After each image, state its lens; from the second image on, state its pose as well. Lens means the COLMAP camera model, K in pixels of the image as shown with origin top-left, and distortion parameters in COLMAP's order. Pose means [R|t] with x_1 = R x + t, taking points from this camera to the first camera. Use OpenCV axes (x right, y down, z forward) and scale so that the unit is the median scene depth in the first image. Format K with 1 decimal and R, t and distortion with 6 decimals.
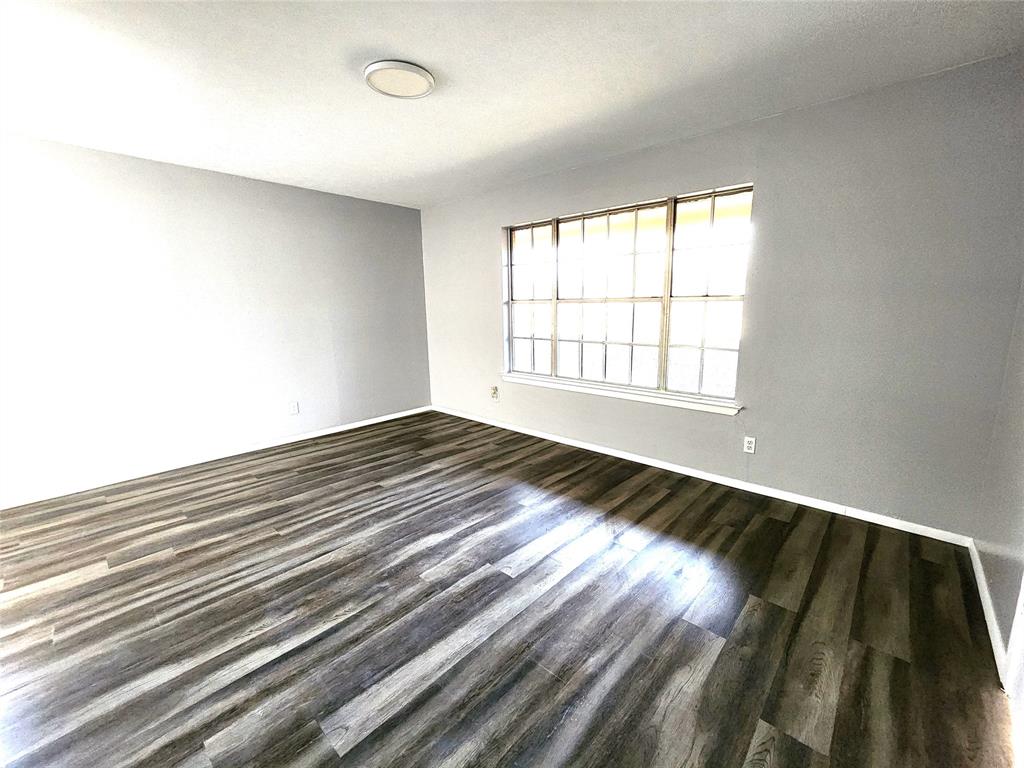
lens RADIAL K [[421.7, 0, 517.2], [0, 421.7, 385.8], [0, 0, 1]] dist [0.001451, 0.000768]
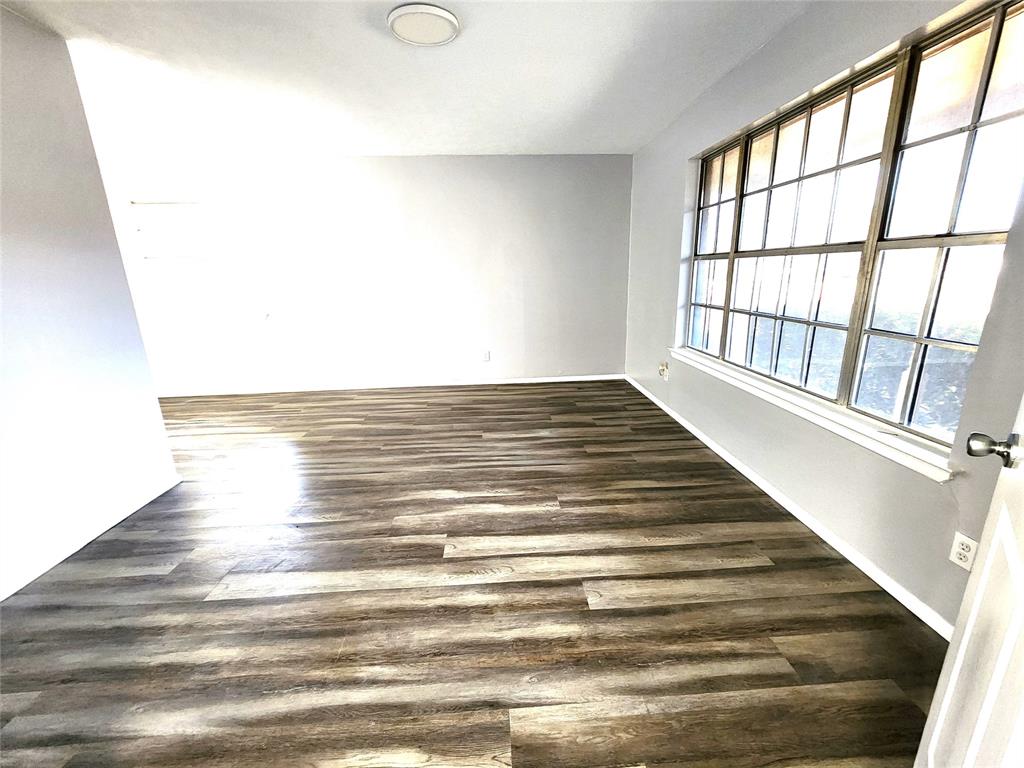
lens RADIAL K [[421.7, 0, 520.1], [0, 421.7, 381.2], [0, 0, 1]] dist [0.001451, 0.000768]
pose [[0.715190, 0.171520, -0.677558, 0.510806], [-0.117344, 0.985127, 0.125518, -0.053690], [0.689009, -0.010262, 0.724680, 0.326474]]
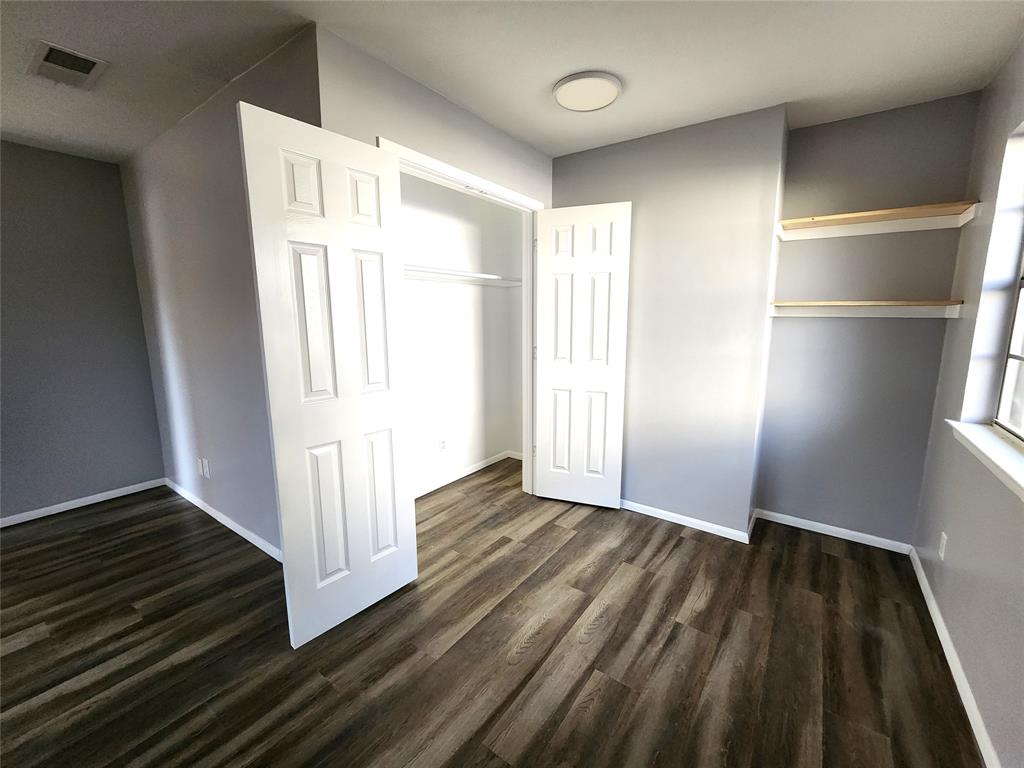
lens RADIAL K [[421.7, 0, 512.4], [0, 421.7, 379.5], [0, 0, 1]] dist [0.001451, 0.000768]
pose [[-0.993944, 0.032132, -0.105081, -0.883621], [-0.005043, 0.941947, 0.335723, -0.206650], [0.109768, 0.334220, -0.936081, 1.046816]]
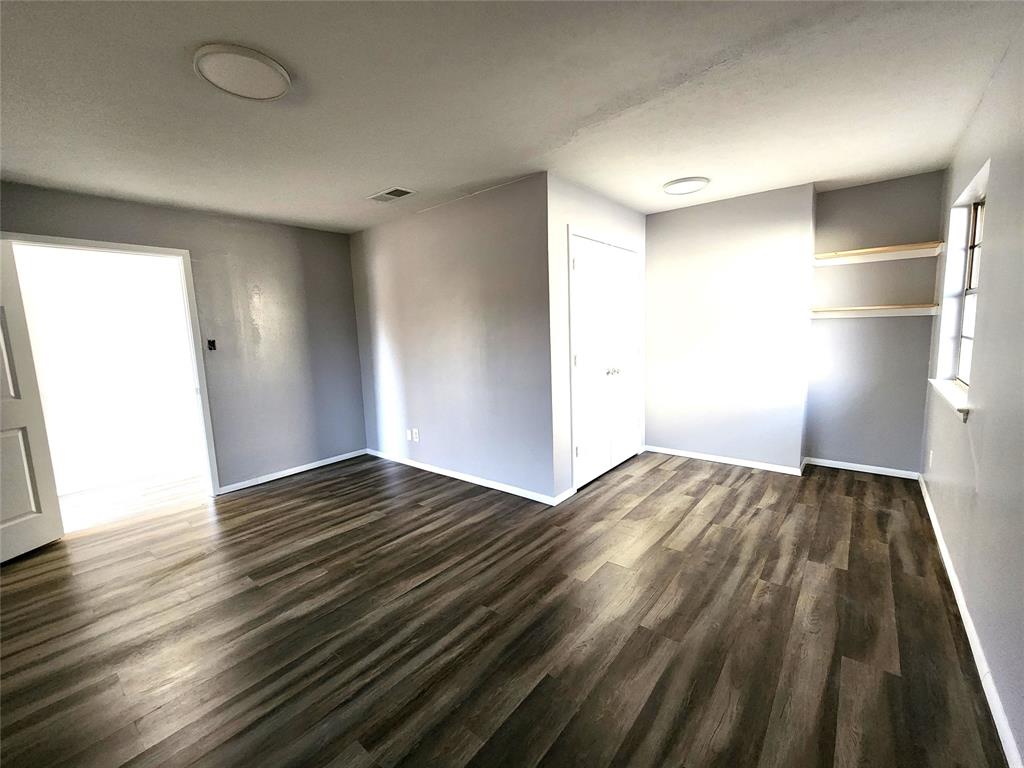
lens RADIAL K [[421.7, 0, 512.2], [0, 421.7, 381.3], [0, 0, 1]] dist [0.001451, 0.000768]
pose [[-0.997786, 0.055738, -0.036283, -0.545279], [0.041966, 0.950886, 0.306683, -0.291028], [0.051595, 0.304481, -0.951120, 1.483221]]
